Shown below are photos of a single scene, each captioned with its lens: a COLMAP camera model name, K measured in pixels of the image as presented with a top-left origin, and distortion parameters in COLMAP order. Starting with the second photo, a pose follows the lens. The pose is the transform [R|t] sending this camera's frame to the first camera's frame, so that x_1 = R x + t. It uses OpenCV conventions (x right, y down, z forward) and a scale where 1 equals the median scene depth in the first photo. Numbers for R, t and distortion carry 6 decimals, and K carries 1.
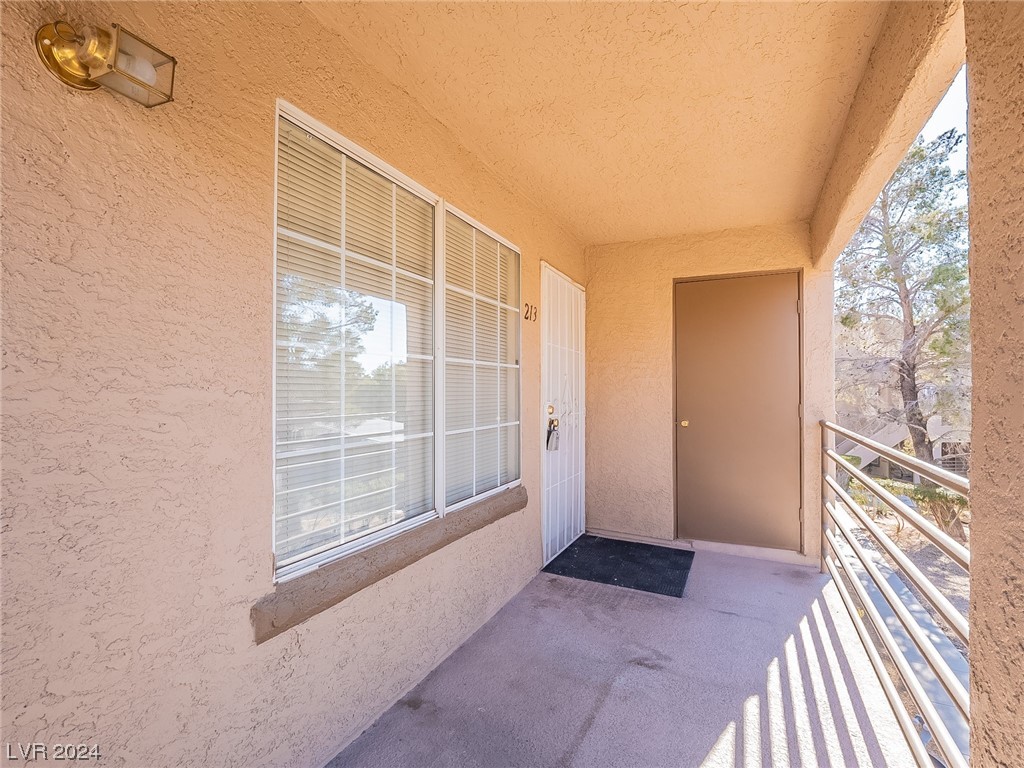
lens RADIAL K [[499.6, 0, 514.1], [0, 499.6, 383.2], [0, 0, 1]] dist [-0.010512, -0.002525]
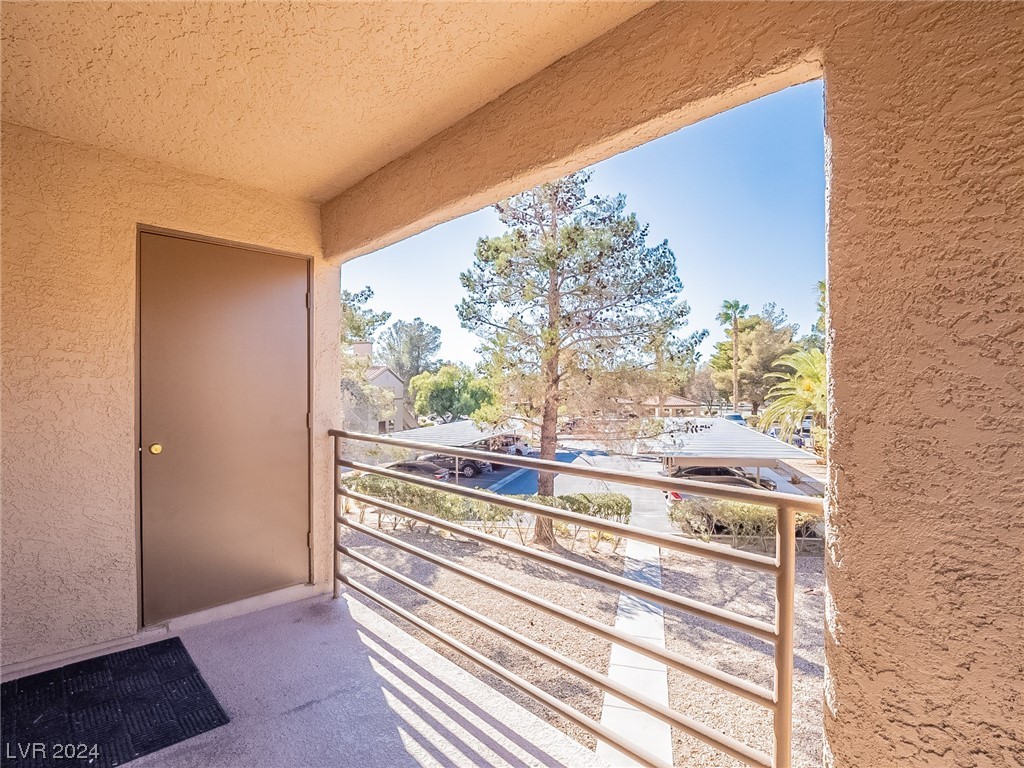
lens RADIAL K [[499.6, 0, 506.8], [0, 499.6, 386.5], [0, 0, 1]] dist [-0.010512, -0.002525]
pose [[0.359062, 0.006534, 0.933291, -0.131860], [-0.009880, 0.999946, -0.003200, -0.004591], [-0.933262, -0.008072, 0.359107, 0.424616]]
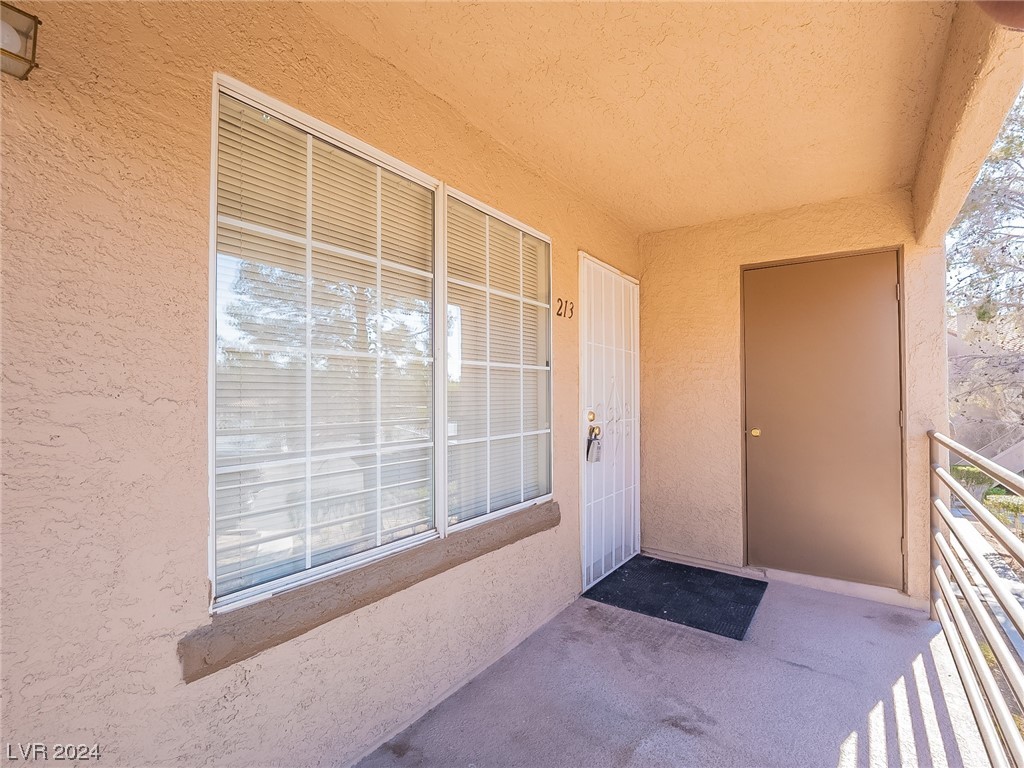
lens RADIAL K [[499.6, 0, 515.7], [0, 499.6, 383.9], [0, 0, 1]] dist [-0.010512, -0.002525]
pose [[0.985868, -0.006499, -0.167395, 0.098866], [0.005633, 0.999968, -0.005651, -0.000822], [0.167426, 0.004628, 0.985874, 0.101794]]
